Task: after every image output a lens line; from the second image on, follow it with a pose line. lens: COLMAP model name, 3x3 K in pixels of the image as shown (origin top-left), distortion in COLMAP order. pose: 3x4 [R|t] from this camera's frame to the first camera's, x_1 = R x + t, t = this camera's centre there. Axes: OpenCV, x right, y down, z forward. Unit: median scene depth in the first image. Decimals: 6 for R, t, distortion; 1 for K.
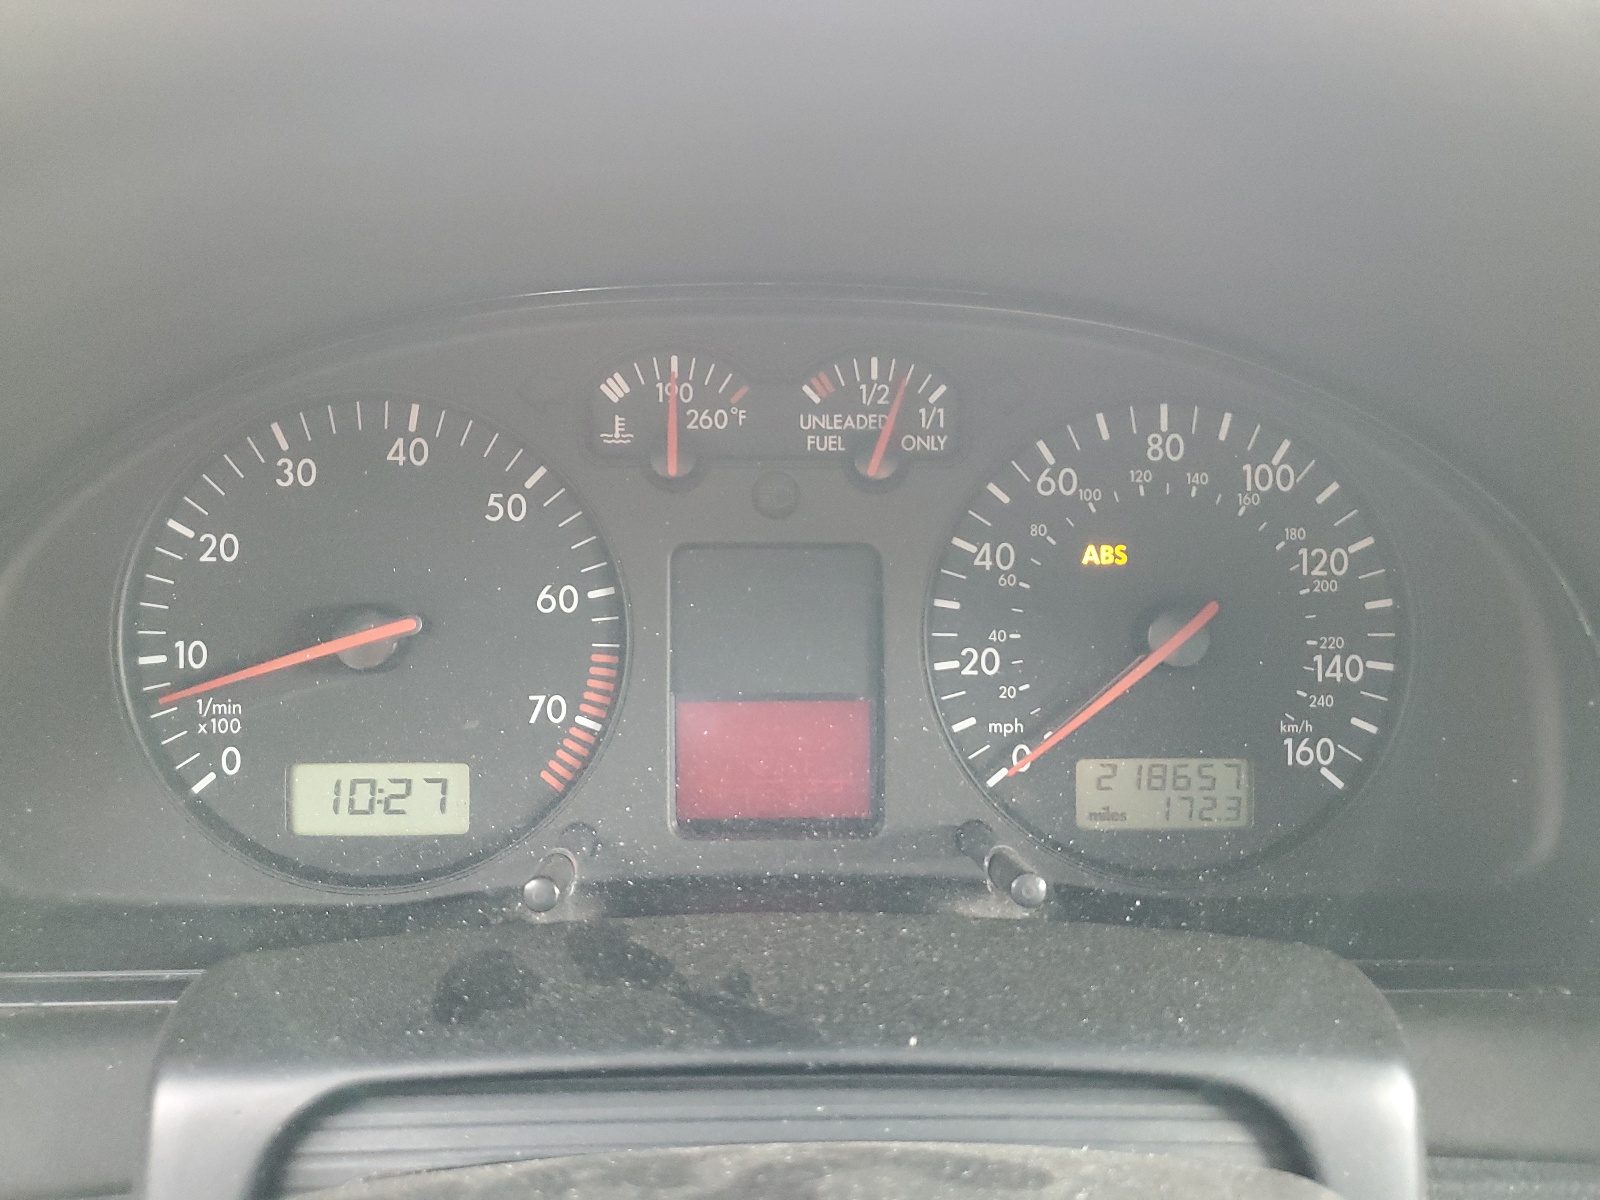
lens RADIAL K [[1210.6, 0, 800.6], [0, 1210.6, 599.2], [0, 0, 1]] dist [-0.001986, -0.001764]
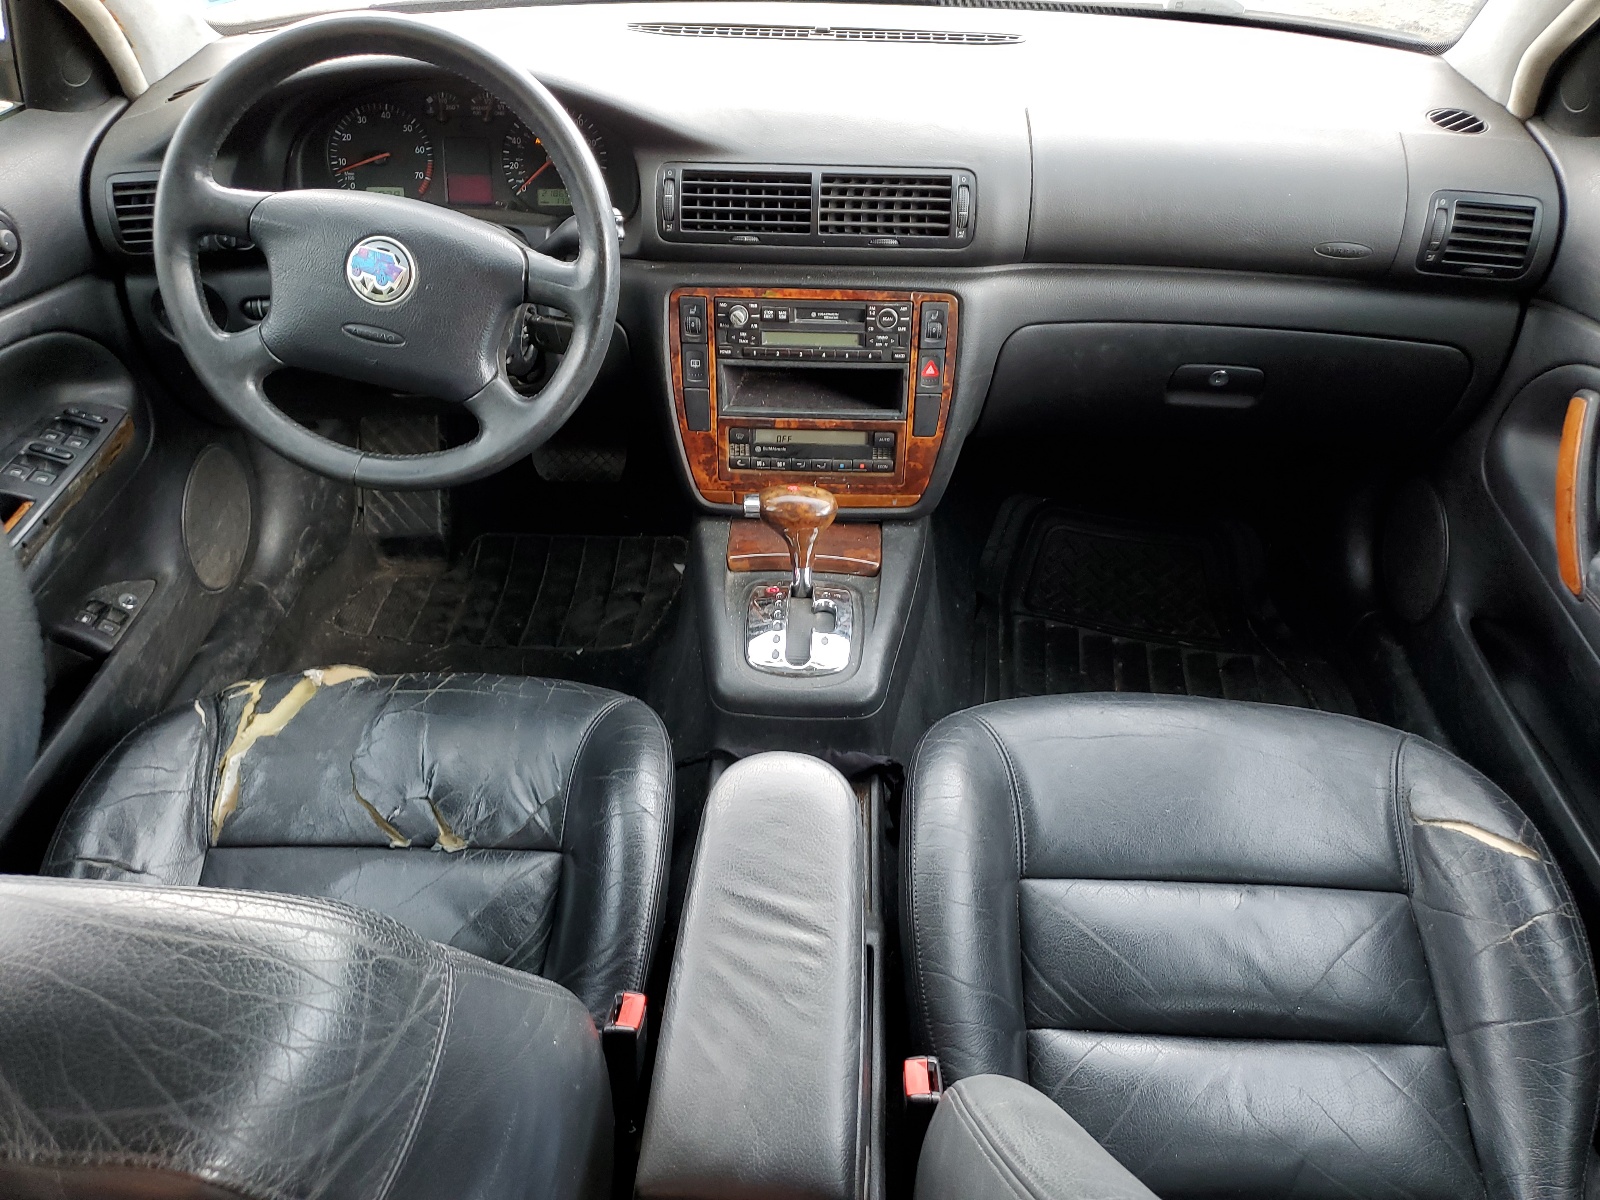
lens RADIAL K [[1210.6, 0, 799.6], [0, 1210.6, 600.7], [0, 0, 1]] dist [-0.001986, -0.001764]
pose [[0.998019, 0.027966, -0.056359, 1.529662], [-0.013002, 0.968118, 0.250155, 0.485866], [0.061558, -0.248927, 0.966564, -3.736369]]
